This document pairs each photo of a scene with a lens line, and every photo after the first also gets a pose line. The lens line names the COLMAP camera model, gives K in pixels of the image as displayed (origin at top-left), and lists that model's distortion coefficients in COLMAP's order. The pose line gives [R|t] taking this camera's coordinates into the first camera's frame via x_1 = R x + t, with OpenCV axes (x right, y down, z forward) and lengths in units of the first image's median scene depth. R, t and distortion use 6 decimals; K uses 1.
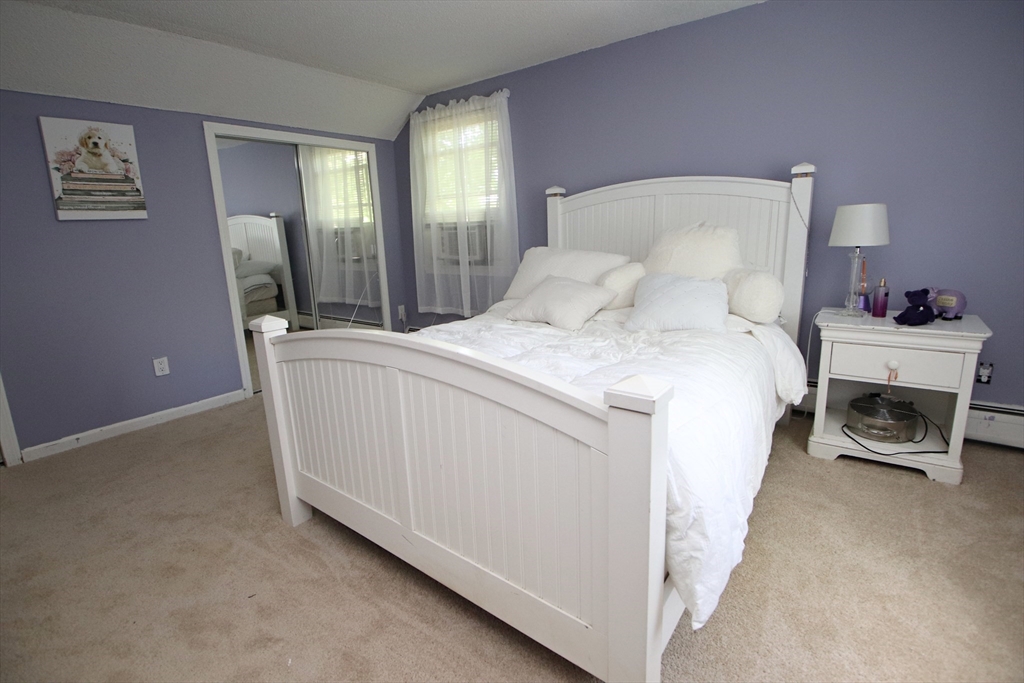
lens RADIAL K [[474.7, 0, 514.3], [0, 474.7, 337.2], [0, 0, 1]] dist [0.005063, -0.019839]
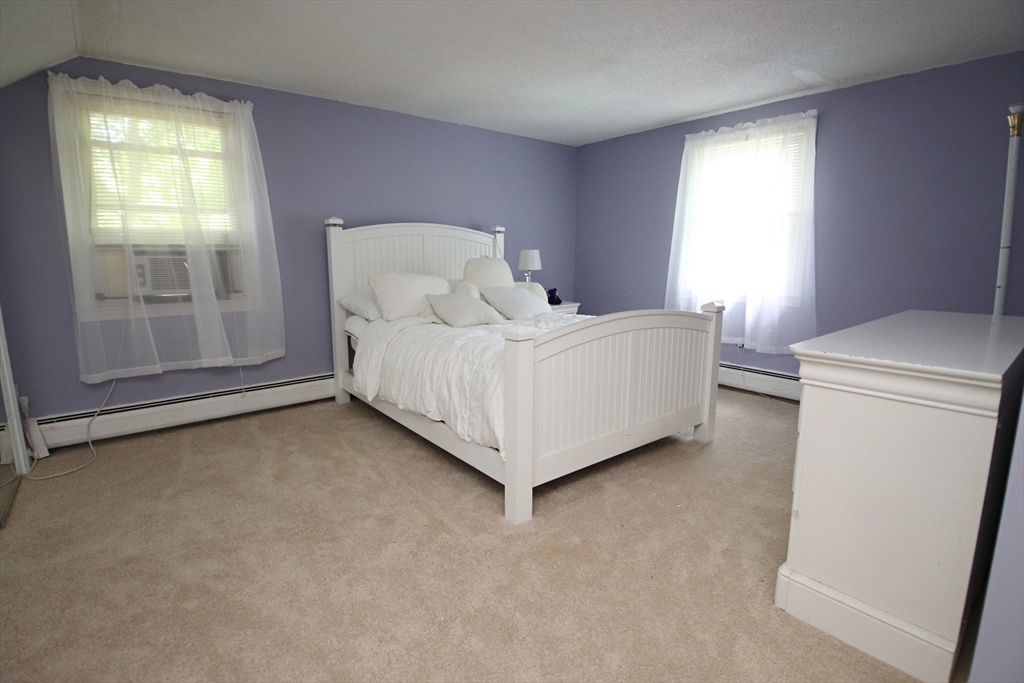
lens RADIAL K [[474.7, 0, 512.7], [0, 474.7, 340.2], [0, 0, 1]] dist [0.005063, -0.019839]
pose [[0.257731, -0.128799, 0.957594, -1.239386], [0.212127, 0.974438, 0.073972, -0.068152], [-0.942644, 0.184067, 0.278465, 0.561924]]
